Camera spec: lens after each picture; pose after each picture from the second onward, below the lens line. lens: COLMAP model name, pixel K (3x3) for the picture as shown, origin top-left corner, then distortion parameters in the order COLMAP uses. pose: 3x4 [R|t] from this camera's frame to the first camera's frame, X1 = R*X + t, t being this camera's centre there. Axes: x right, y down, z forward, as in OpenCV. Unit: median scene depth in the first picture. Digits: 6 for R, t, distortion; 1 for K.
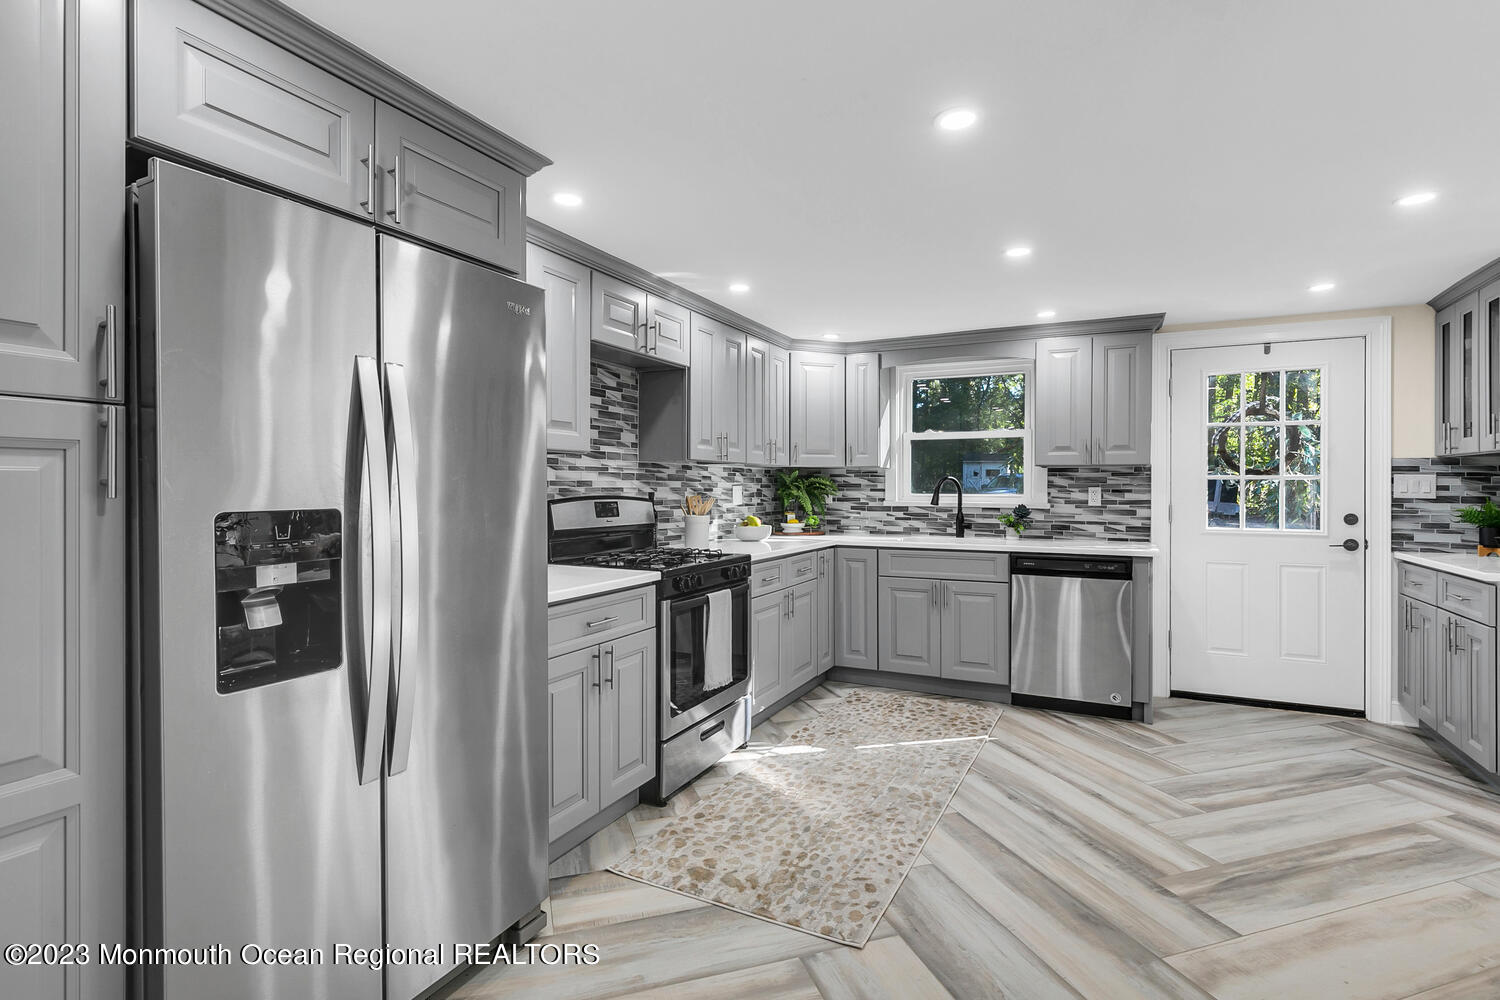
lens RADIAL K [[715.5, 0, 756.1], [0, 715.5, 495.6], [0, 0, 1]] dist [-0.000321, -0.000161]
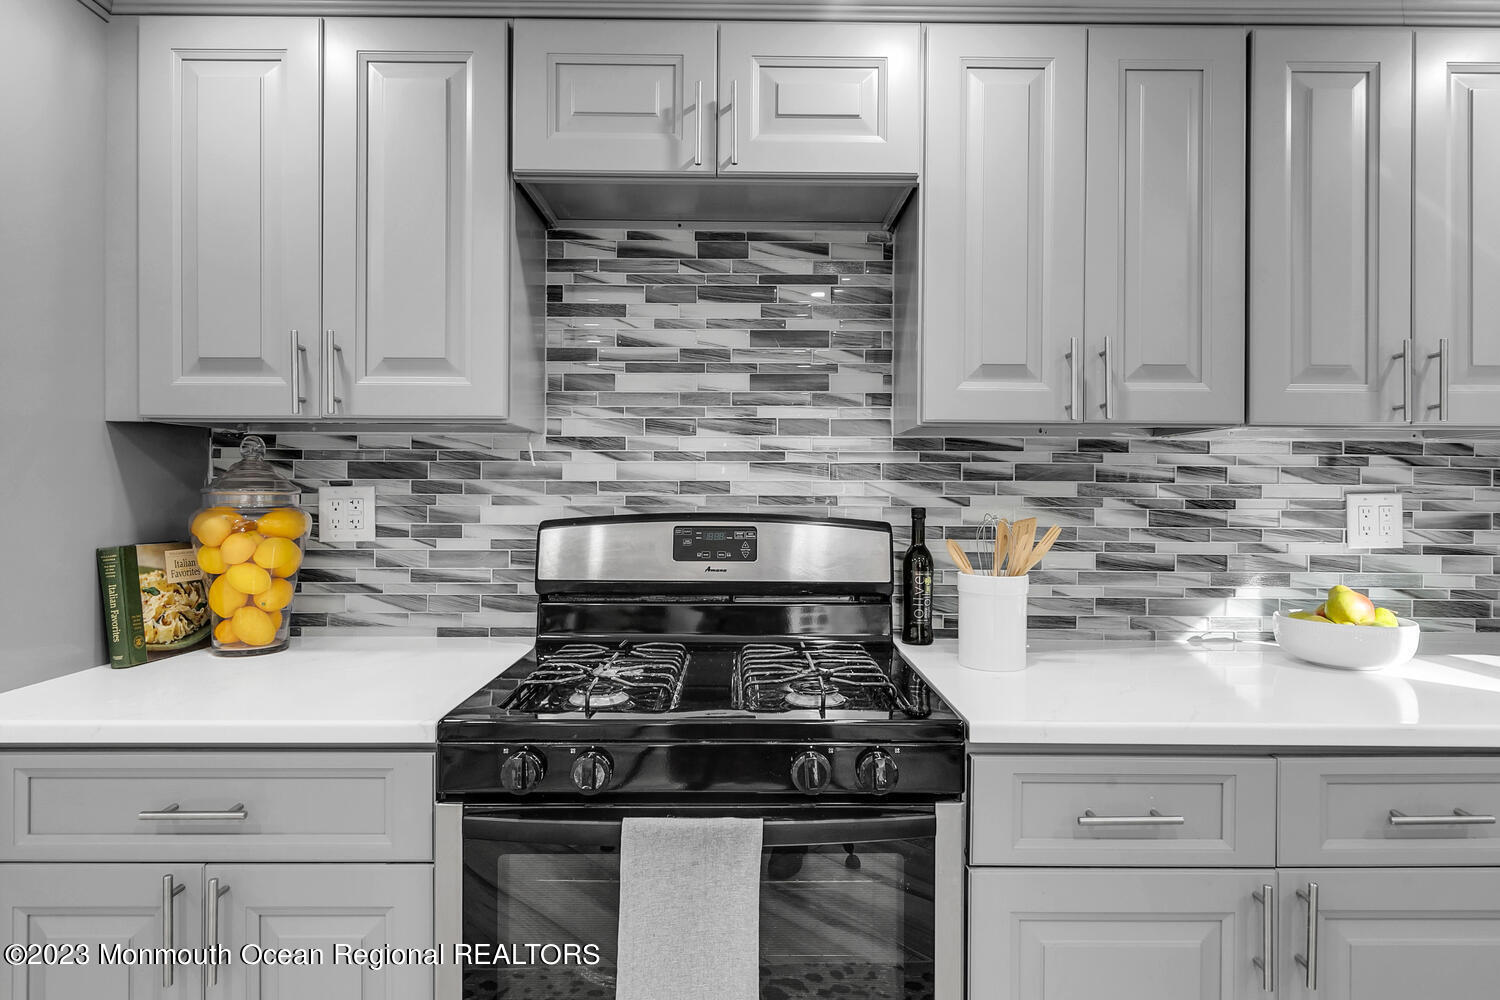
lens RADIAL K [[785.6, 0, 750.0], [0, 785.6, 500.0], [0, 0, 1]] dist [-0.000606, -0.000120]
pose [[0.459028, 0.003420, -0.888415, 0.217320], [-0.014423, 0.999889, -0.003603, -0.005940], [0.888305, 0.014467, 0.459026, 0.698167]]
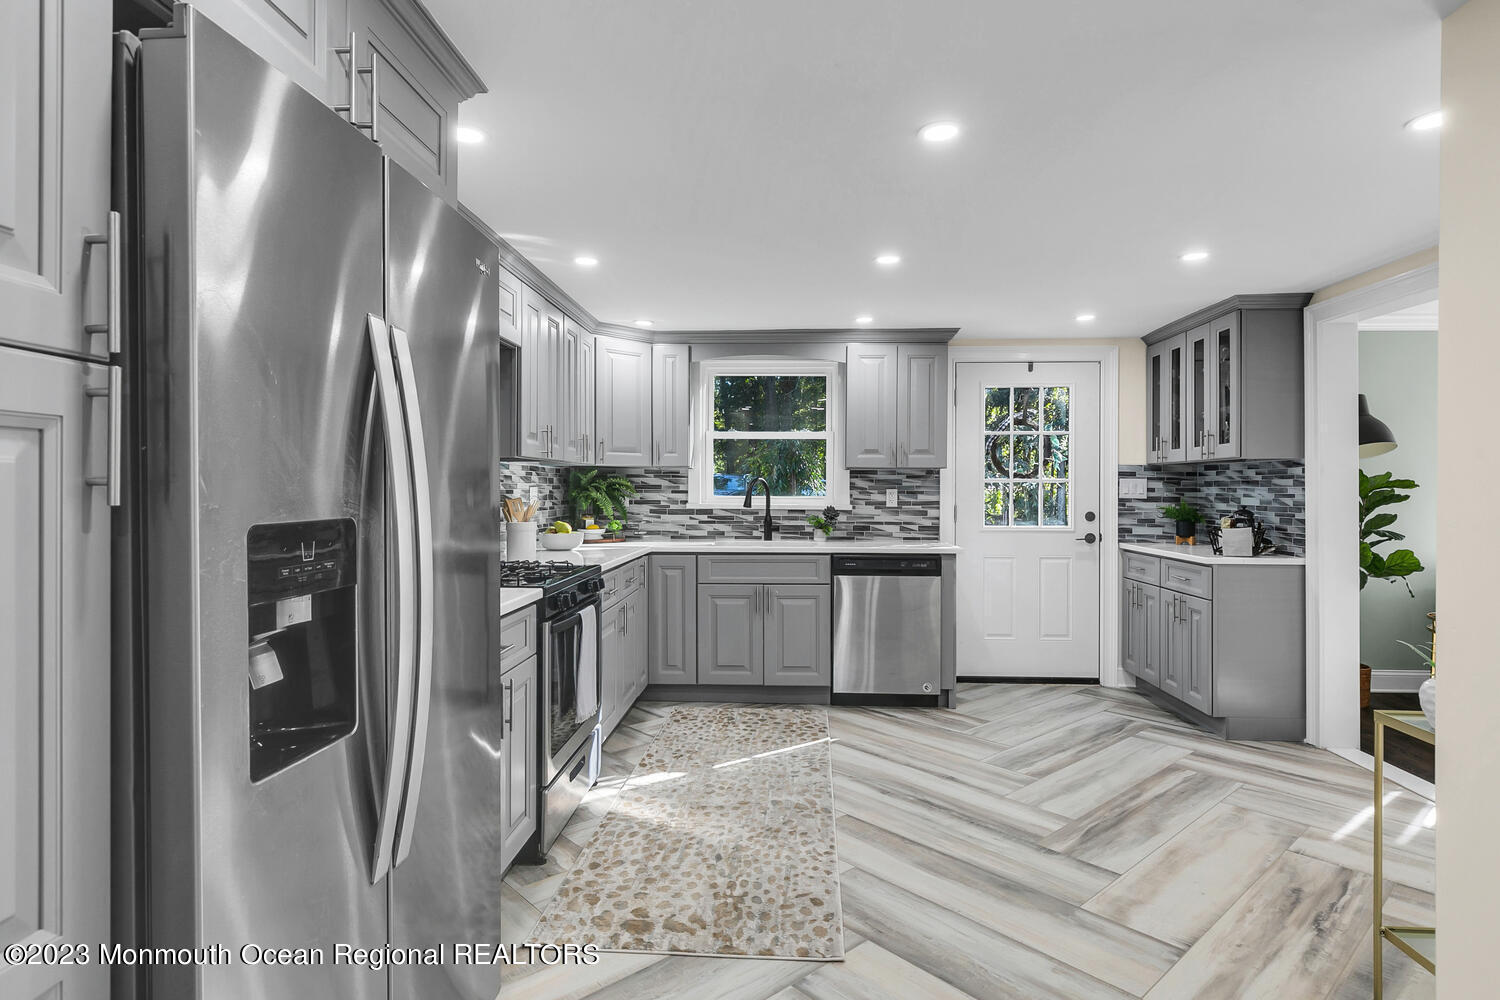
lens RADIAL K [[785.6, 0, 750.0], [0, 785.6, 500.0], [0, 0, 1]] dist [-0.000606, -0.000120]
pose [[0.919814, -0.004517, 0.392329, -0.198368], [0.003303, 0.999987, 0.003768, -0.000763], [-0.392341, -0.002170, 0.919817, 0.032667]]
